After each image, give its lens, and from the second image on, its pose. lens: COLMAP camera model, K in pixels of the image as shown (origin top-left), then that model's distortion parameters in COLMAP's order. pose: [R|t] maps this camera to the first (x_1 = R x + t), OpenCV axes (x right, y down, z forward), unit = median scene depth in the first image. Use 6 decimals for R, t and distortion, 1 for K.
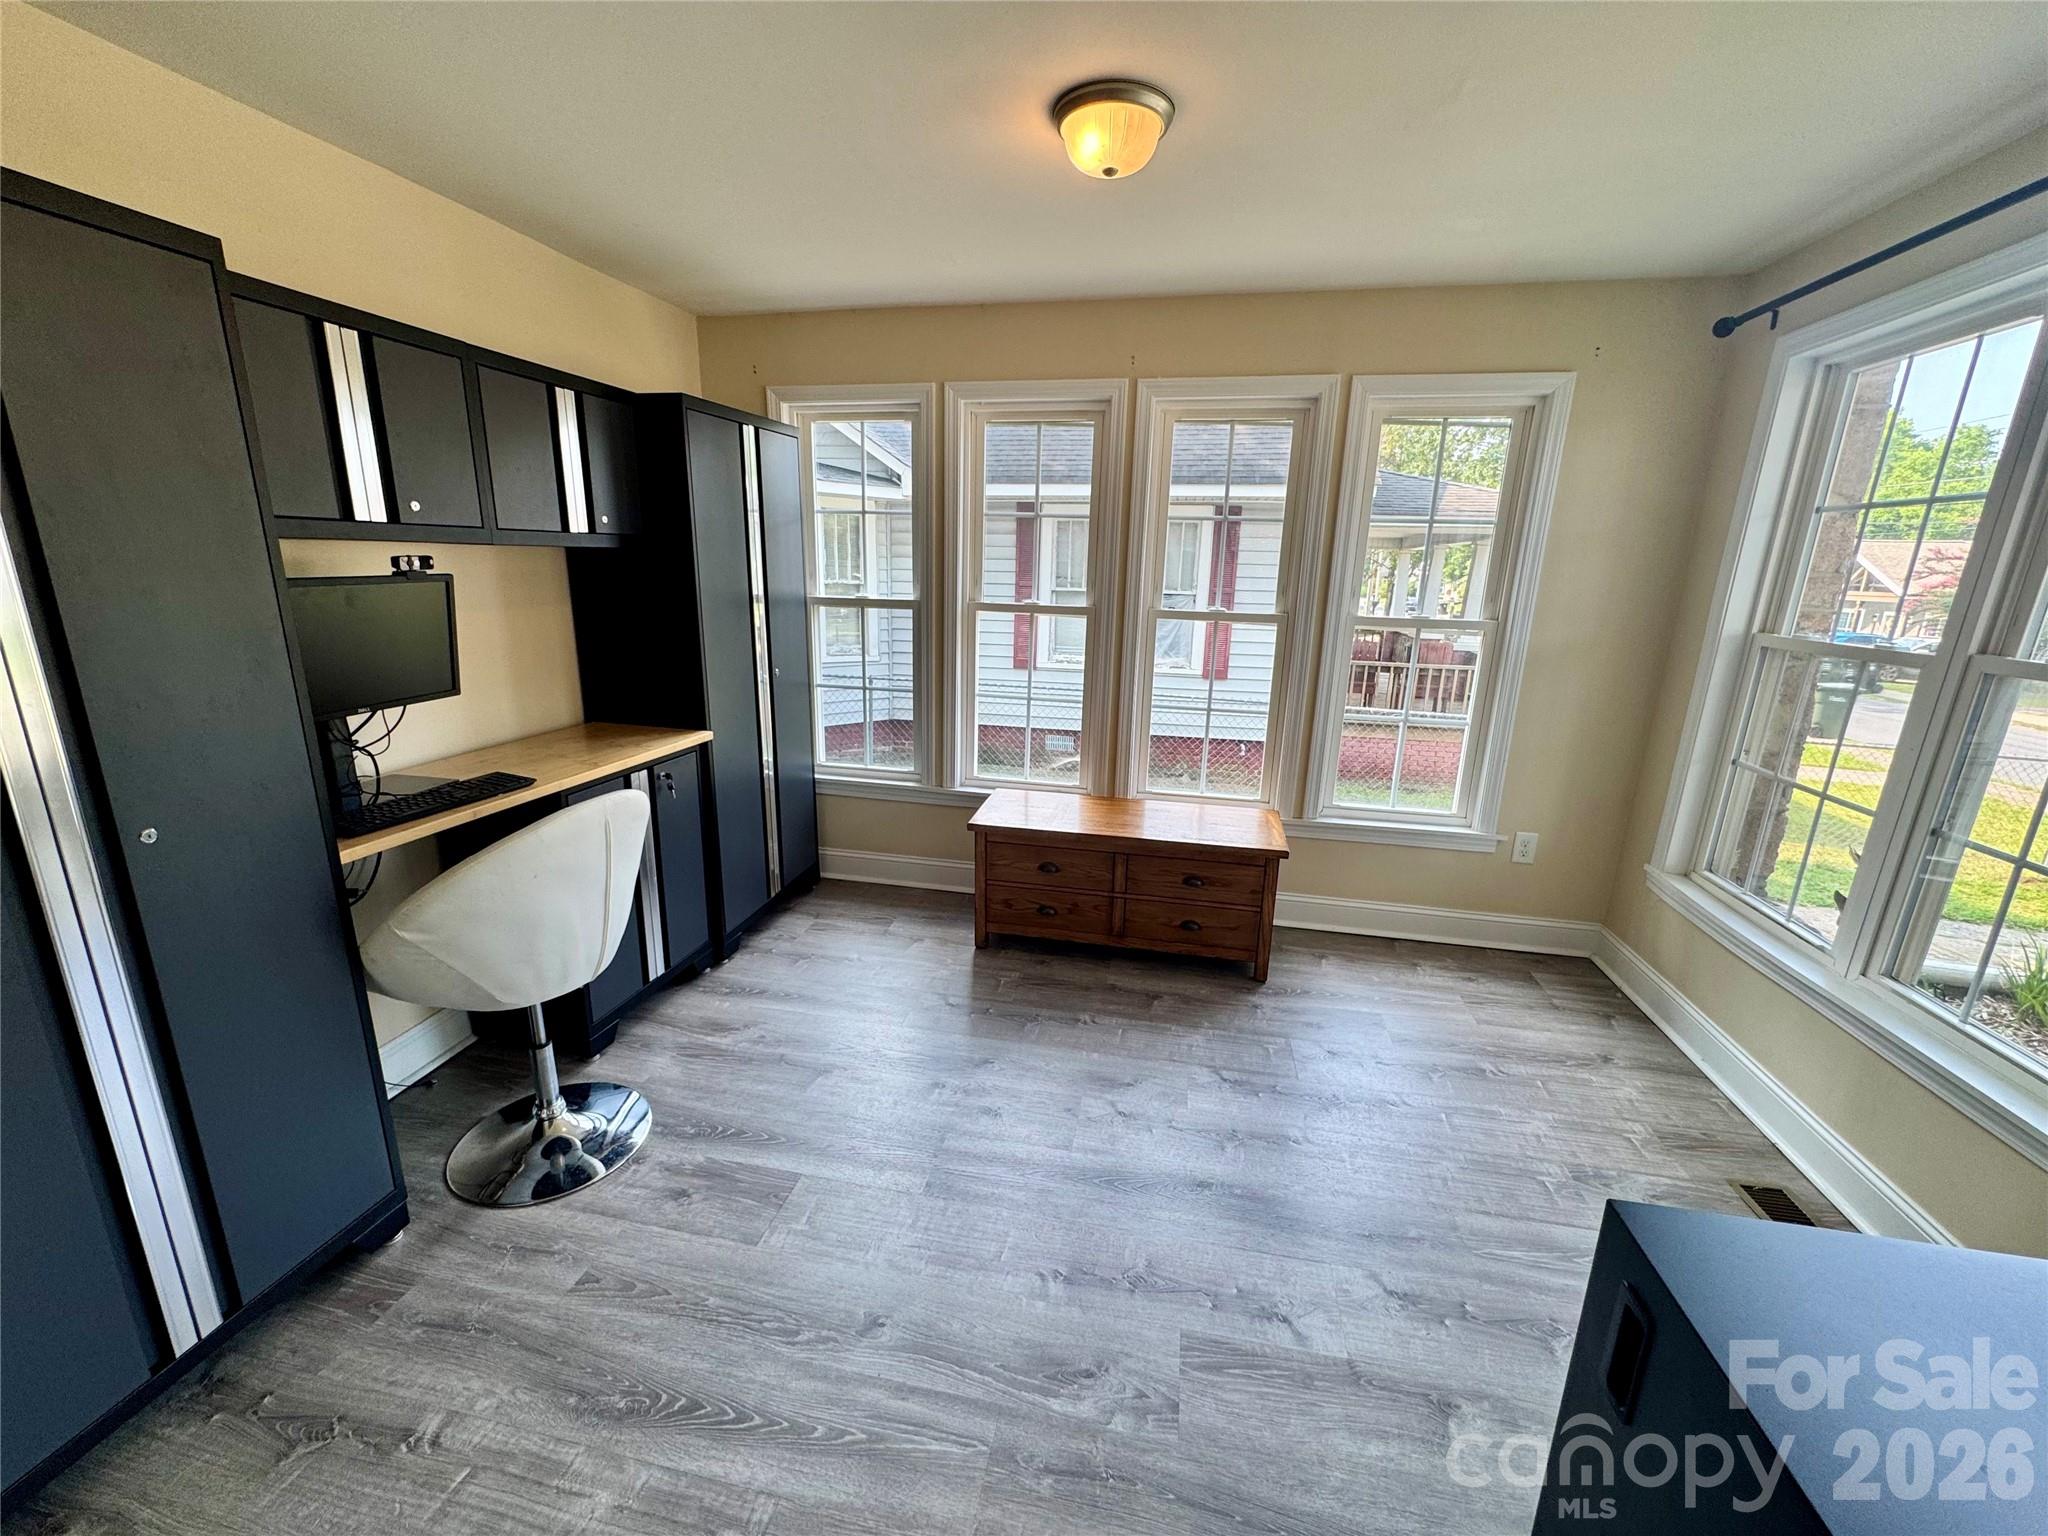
lens RADIAL K [[820.3, 0, 1023.3], [0, 820.3, 773.3], [0, 0, 1]] dist [-0.002895, 0.000122]
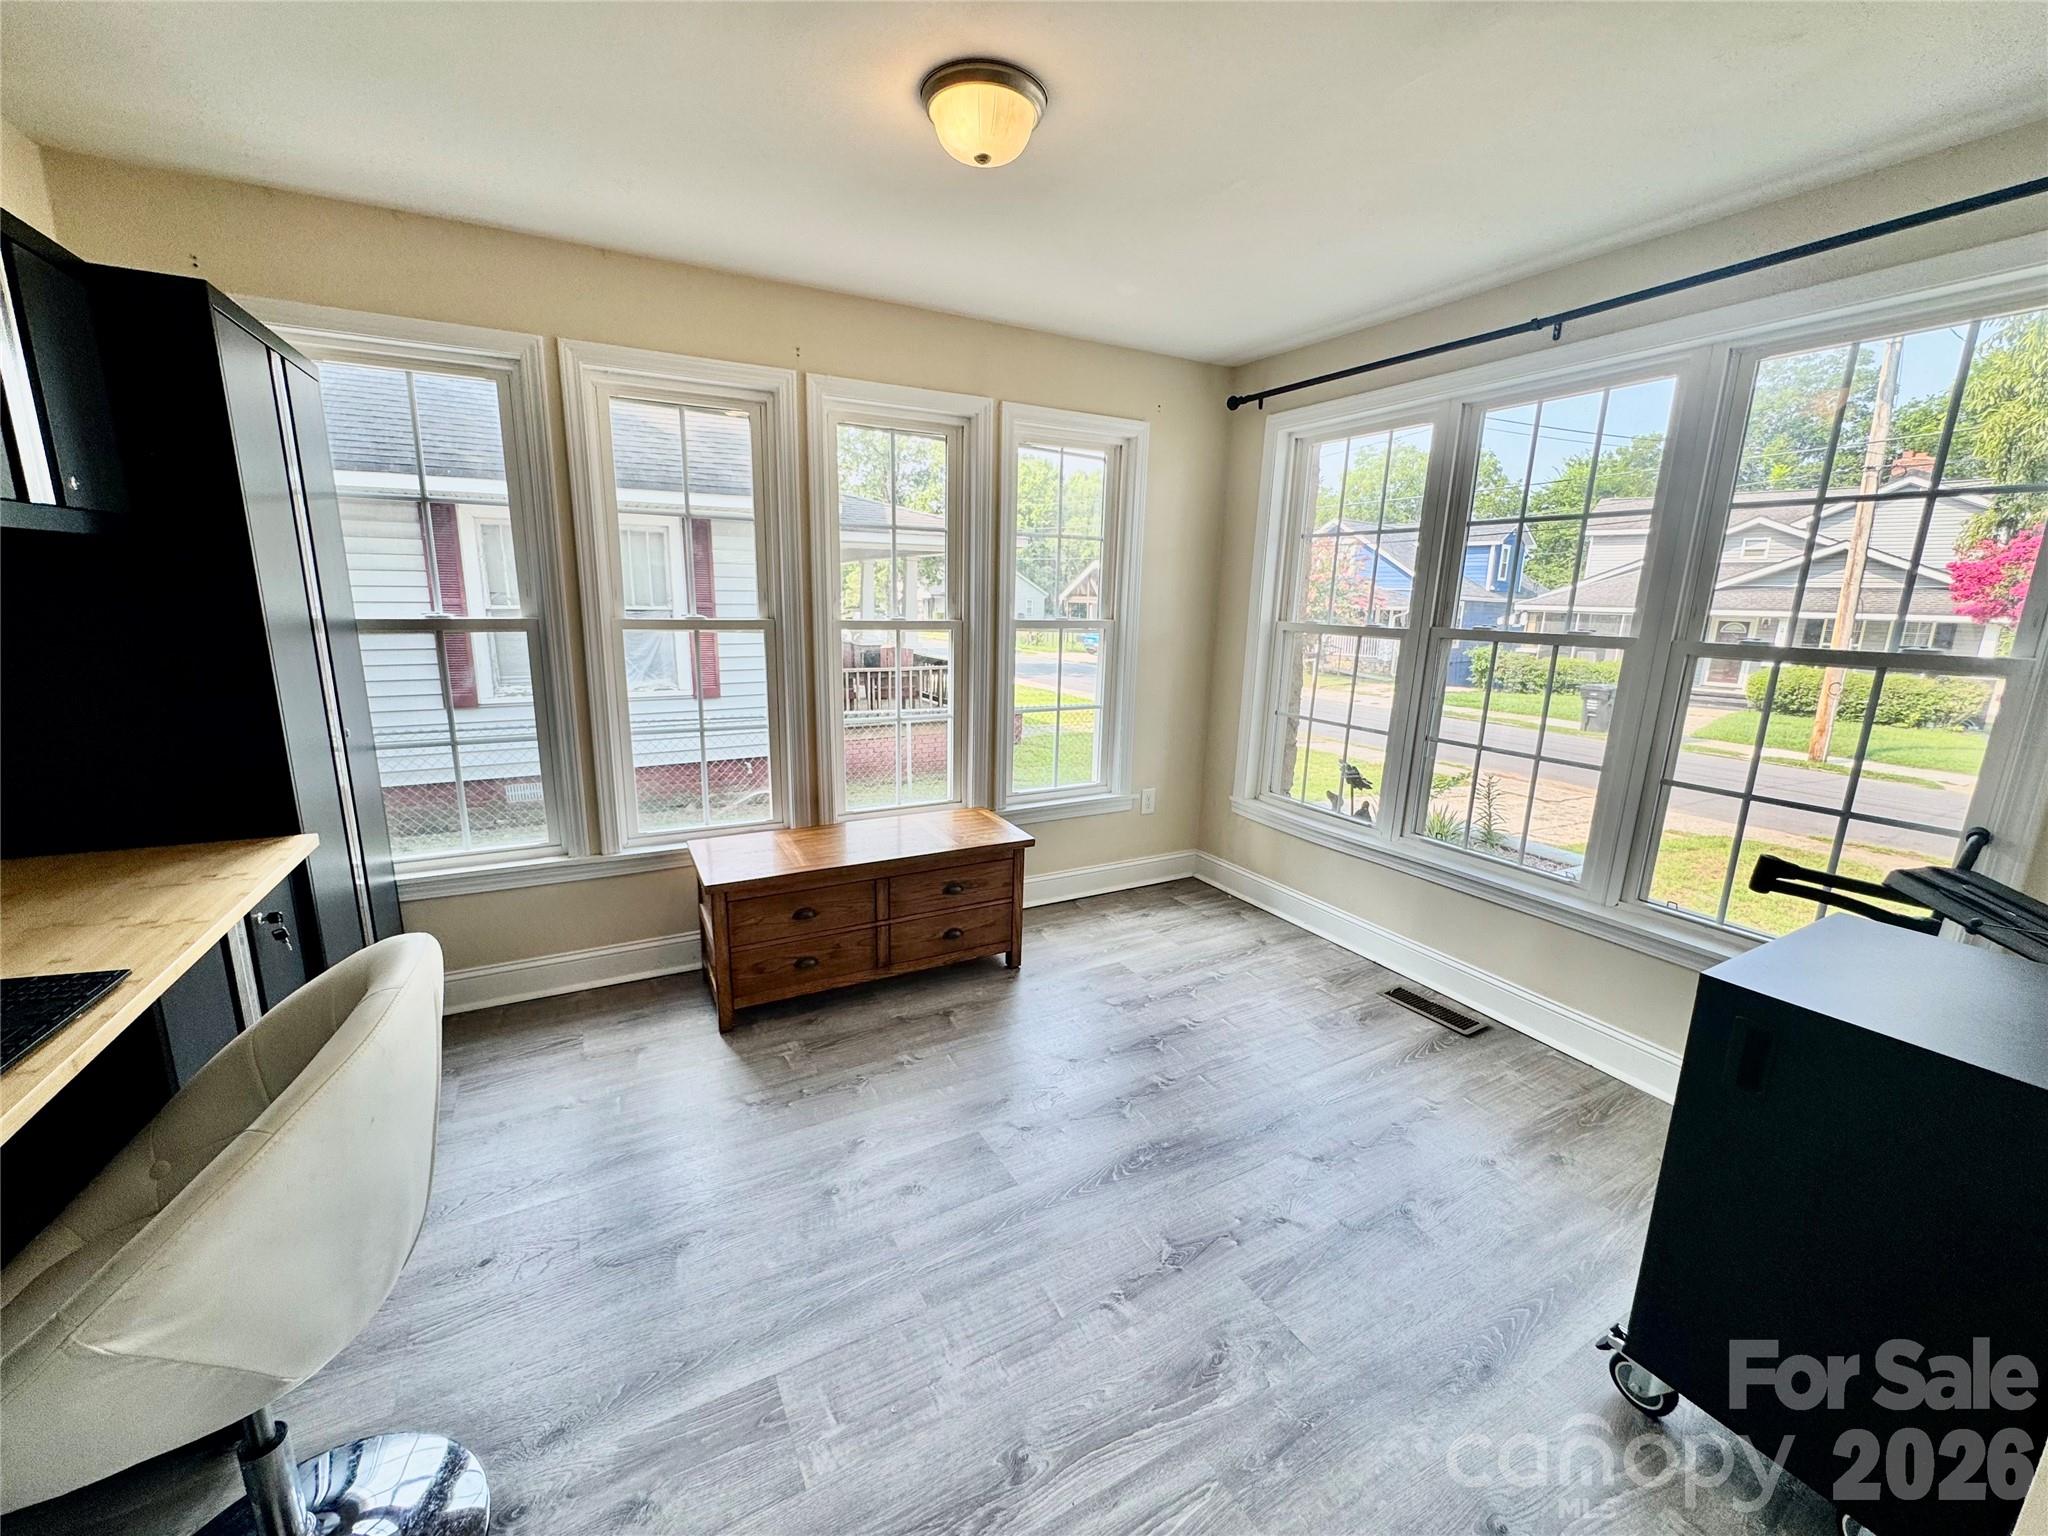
lens RADIAL K [[820.3, 0, 1027.1], [0, 820.3, 771.7], [0, 0, 1]] dist [-0.002895, 0.000122]
pose [[0.763448, -0.147823, 0.628725, -0.312975], [0.159352, 0.986473, 0.038437, -0.030862], [-0.625902, 0.070844, 0.776677, 0.151732]]
